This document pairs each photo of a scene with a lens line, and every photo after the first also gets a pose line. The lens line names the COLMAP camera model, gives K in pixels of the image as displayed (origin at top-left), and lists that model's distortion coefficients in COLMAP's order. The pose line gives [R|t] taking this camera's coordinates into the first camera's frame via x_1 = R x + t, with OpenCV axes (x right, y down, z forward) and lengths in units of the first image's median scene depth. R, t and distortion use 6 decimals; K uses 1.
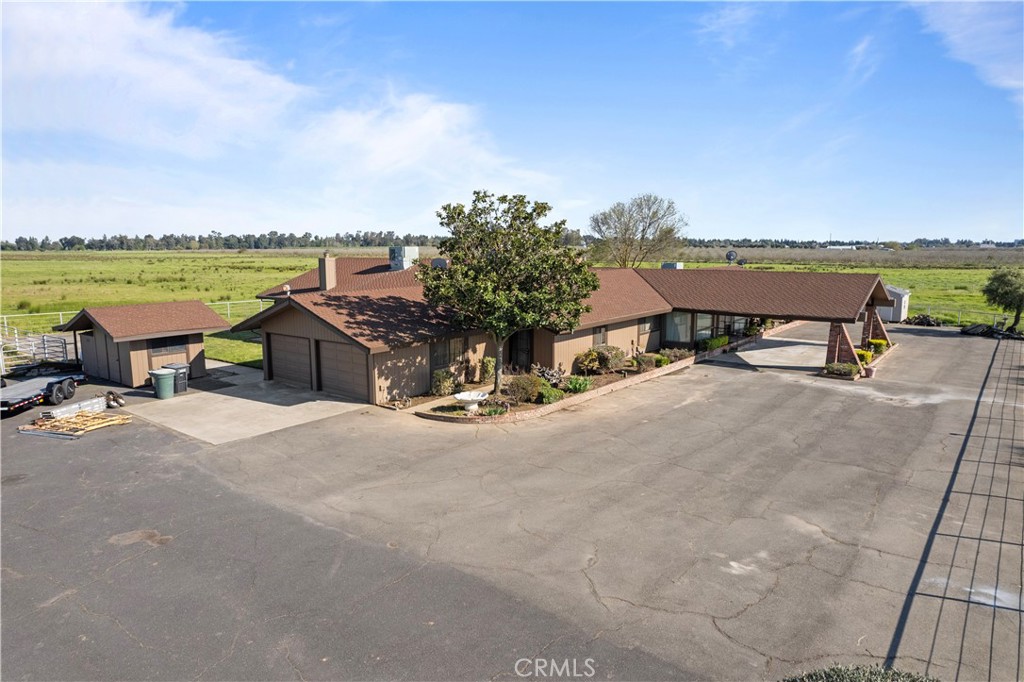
lens RADIAL K [[641.9, 0, 512.5], [0, 641.9, 346.9], [0, 0, 1]] dist [-0.022222, 0.002917]
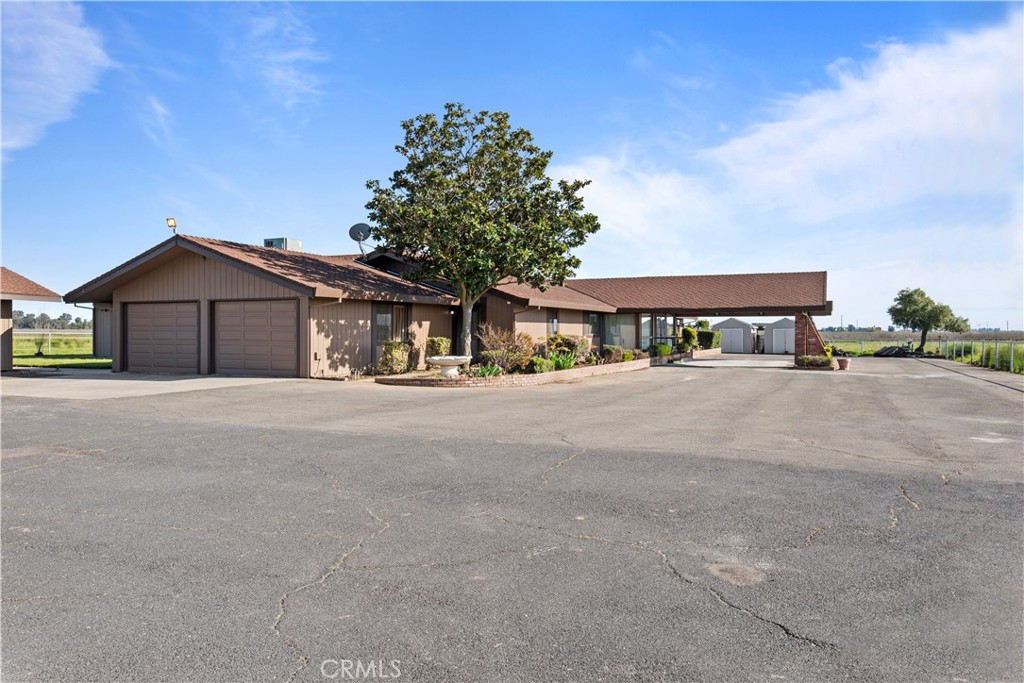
lens RADIAL K [[708.6, 0, 511.7], [0, 708.6, 336.2], [0, 0, 1]] dist [0.007368, -0.000229]
pose [[0.967446, 0.006109, 0.253003, -0.183523], [0.032376, 0.988507, -0.147669, 0.158623], [-0.250998, 0.151053, 0.956129, 0.165771]]
